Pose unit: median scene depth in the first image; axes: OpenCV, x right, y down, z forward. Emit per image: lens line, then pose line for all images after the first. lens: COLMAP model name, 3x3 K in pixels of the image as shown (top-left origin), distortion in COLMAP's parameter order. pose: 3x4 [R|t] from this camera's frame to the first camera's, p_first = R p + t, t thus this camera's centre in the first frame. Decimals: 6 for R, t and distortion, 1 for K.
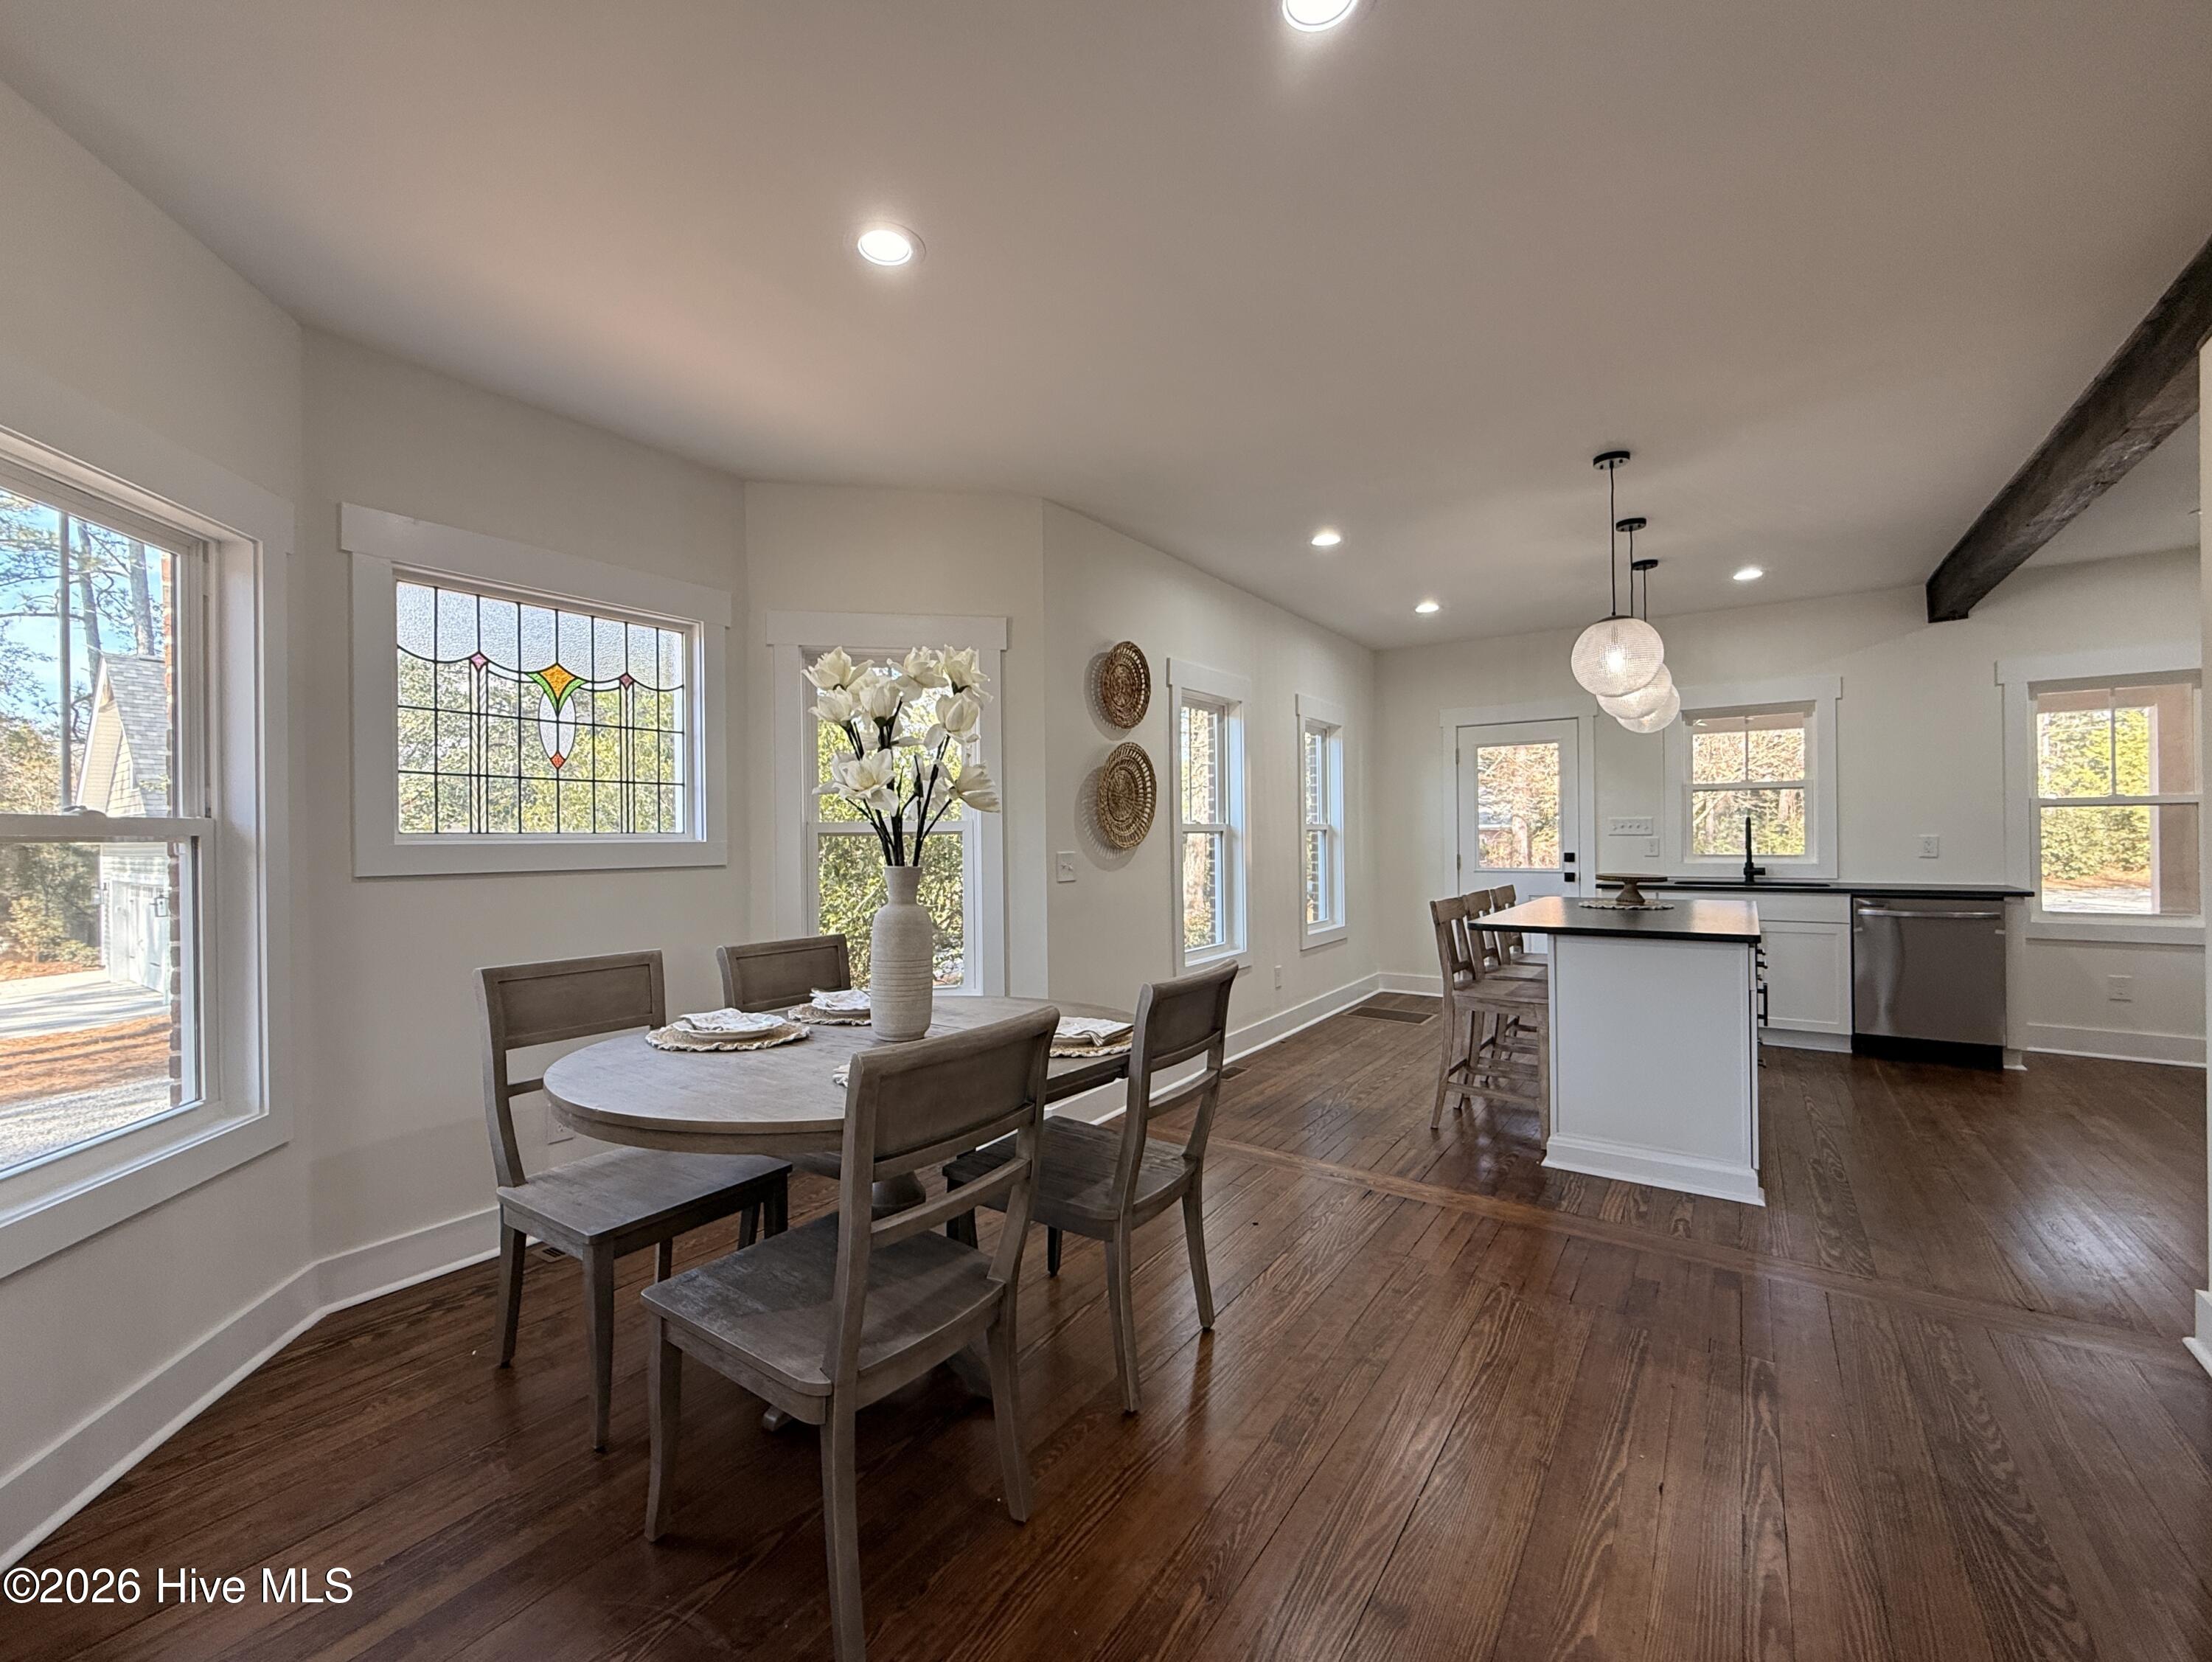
lens RADIAL K [[924.0, 0, 1081.7], [0, 924.0, 833.4], [0, 0, 1]] dist [0.000506, 0.000086]
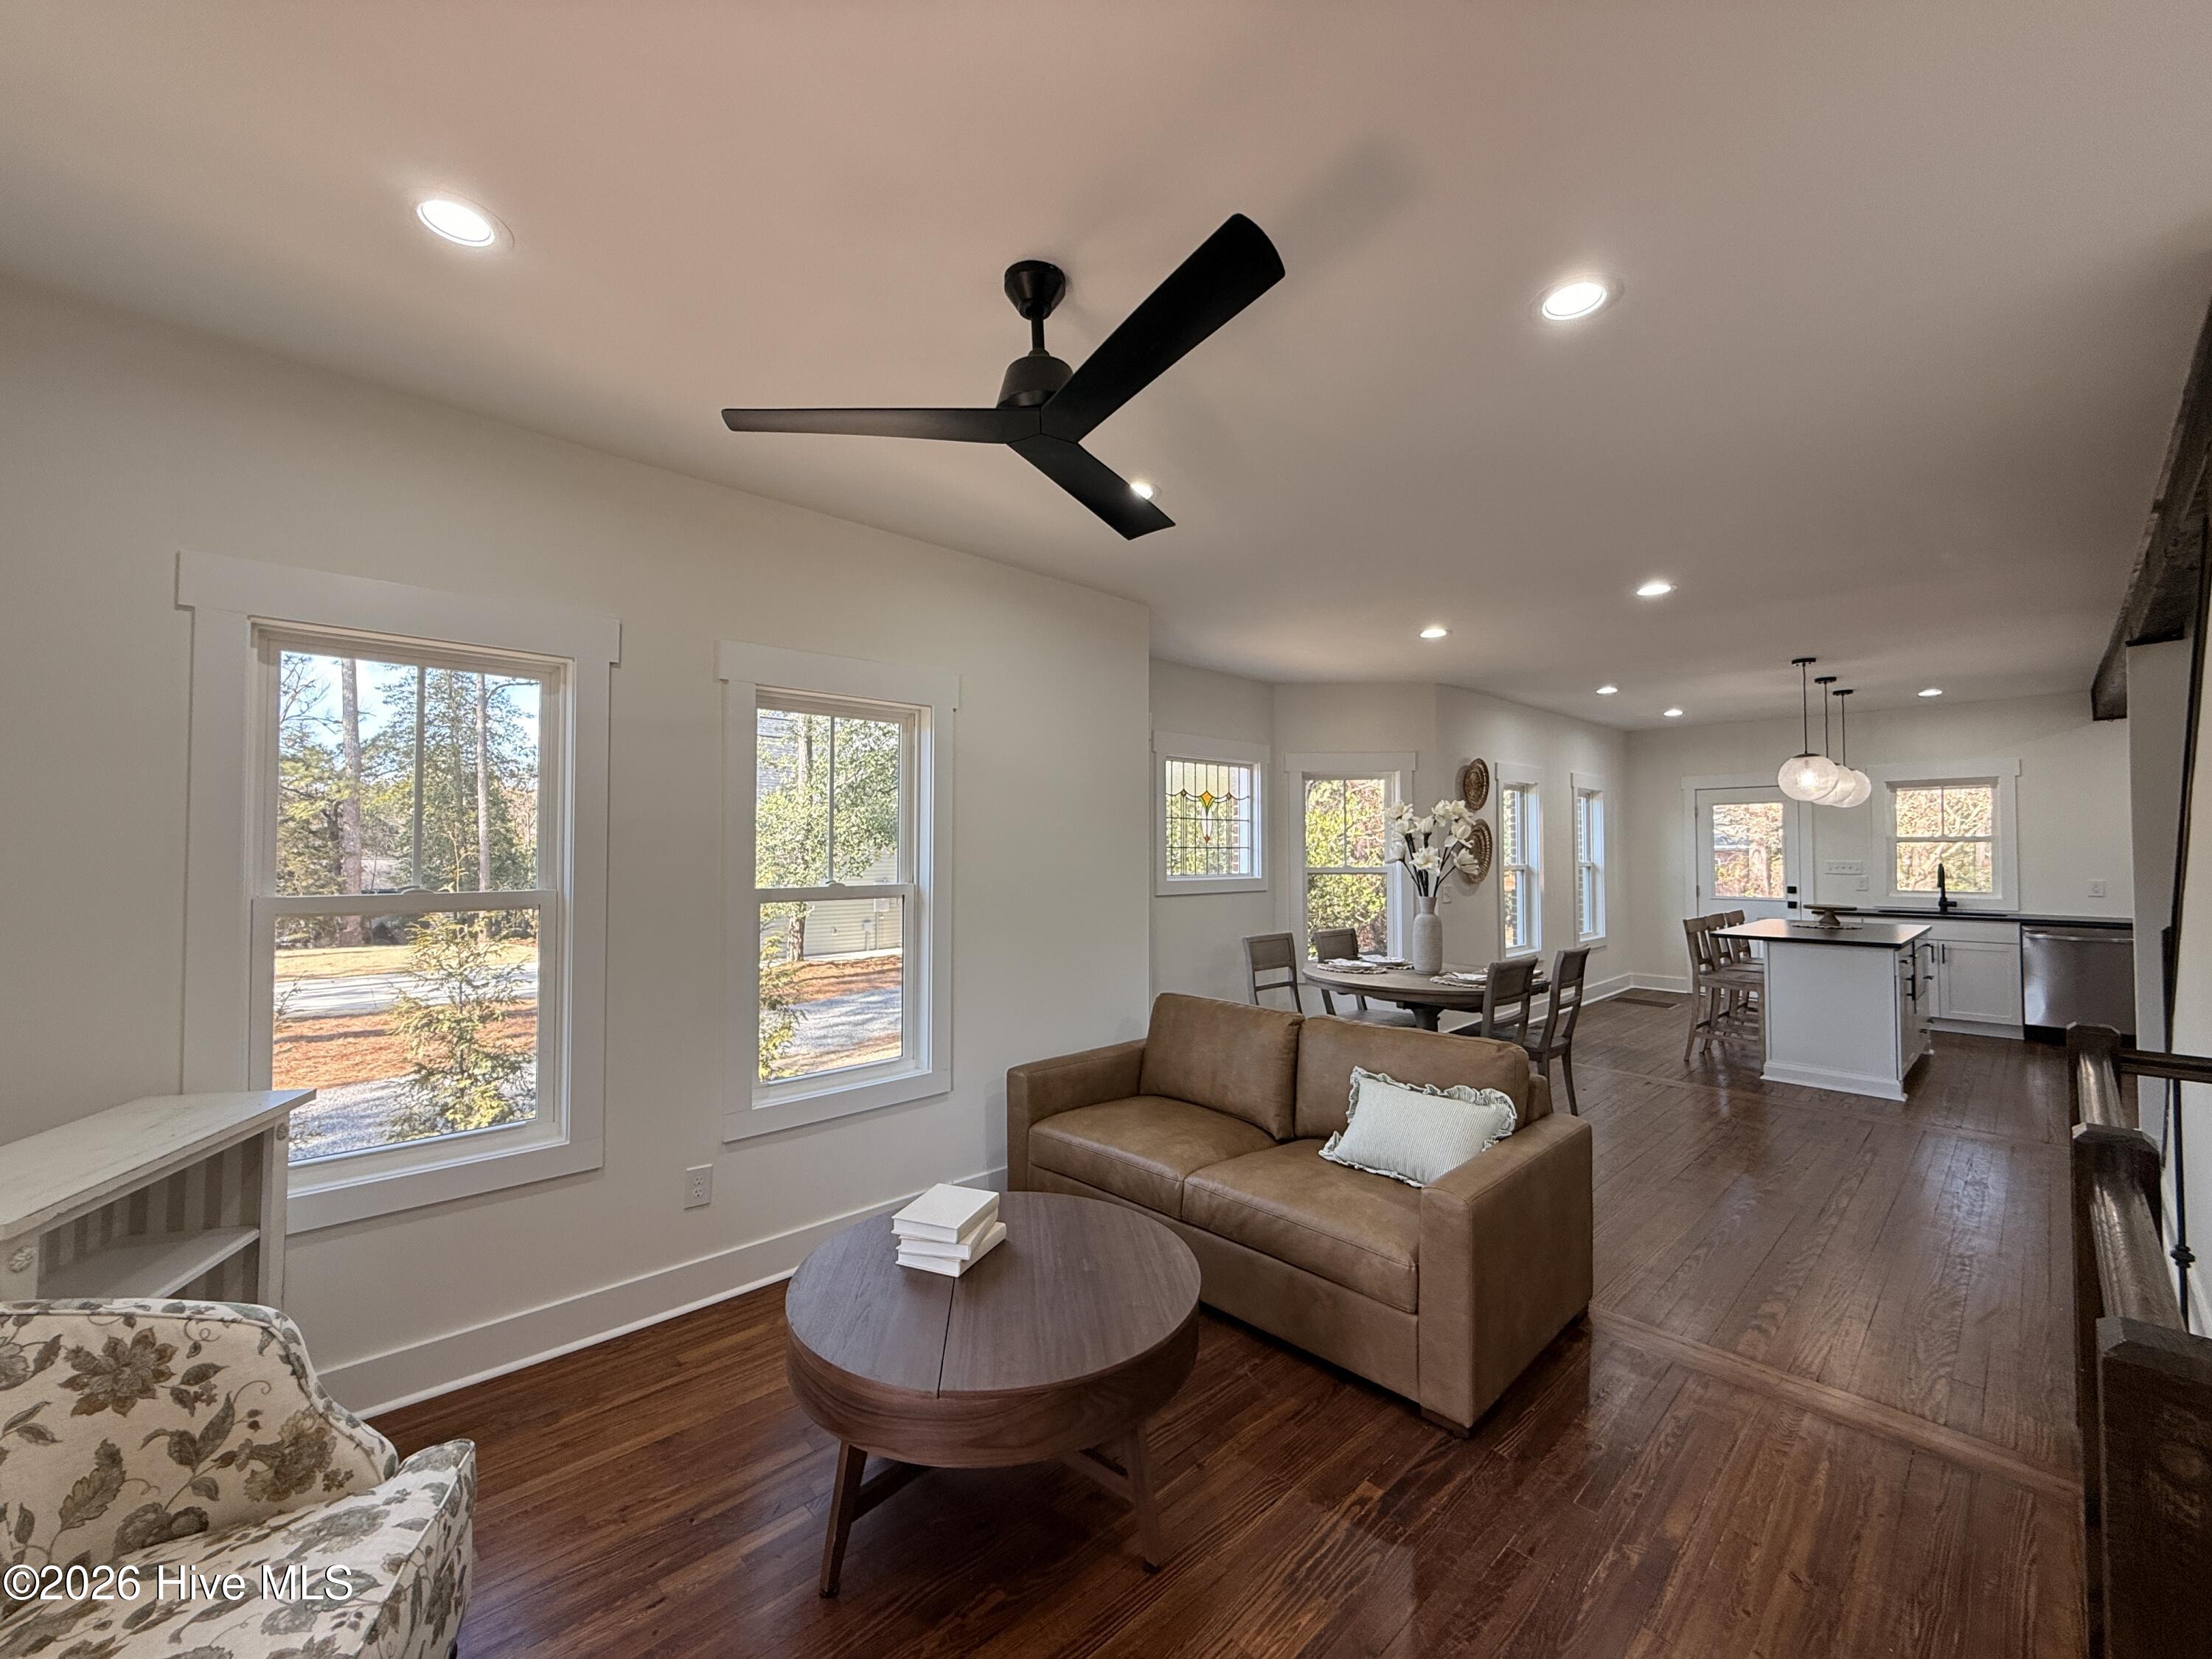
lens RADIAL K [[891.5, 0, 1076.8], [0, 891.5, 827.6], [0, 0, 1]] dist [-0.001304, -0.000511]
pose [[0.977475, 0.005013, -0.210991, -0.264920], [-0.009145, 0.999785, -0.018612, -0.038619], [0.210853, 0.020122, 0.977311, -0.599642]]
